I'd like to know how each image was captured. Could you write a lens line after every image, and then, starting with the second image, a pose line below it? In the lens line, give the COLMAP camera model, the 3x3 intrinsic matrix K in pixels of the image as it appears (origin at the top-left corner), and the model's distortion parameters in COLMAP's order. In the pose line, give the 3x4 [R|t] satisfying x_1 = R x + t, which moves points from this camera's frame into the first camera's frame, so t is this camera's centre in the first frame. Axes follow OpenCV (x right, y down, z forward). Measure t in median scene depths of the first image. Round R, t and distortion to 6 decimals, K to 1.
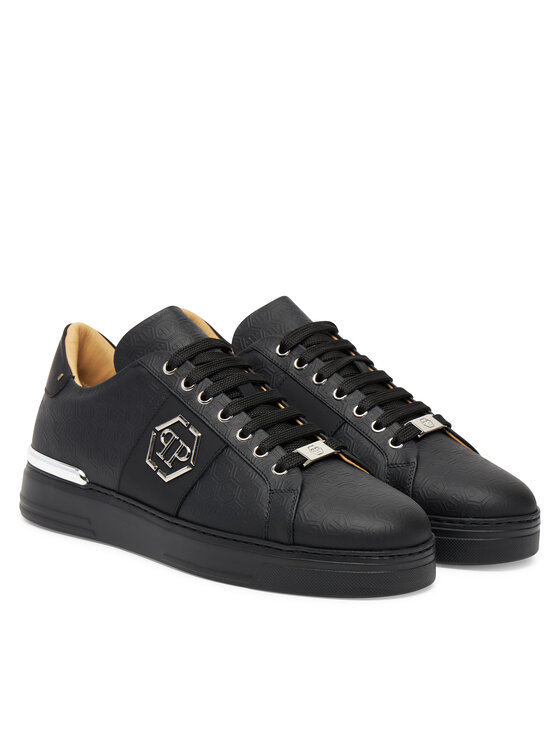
lens RADIAL K [[2110.6, 0, 280.0], [0, 2110.6, 373.0], [0, 0, 1]] dist [0.005312, 0.008541]
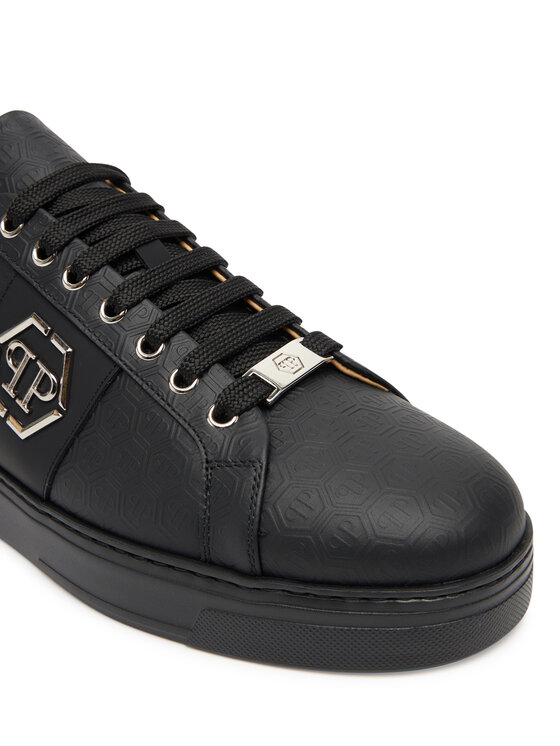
lens RADIAL K [[738.5, 0, 280.0], [0, 738.5, 373.0], [0, 0, 1]] dist [-0.010894, -0.001952]
pose [[0.995821, -0.091305, -0.001961, 0.014807], [0.088775, 0.962745, 0.255424, -0.008332], [-0.021434, -0.254531, 0.966827, 0.817754]]
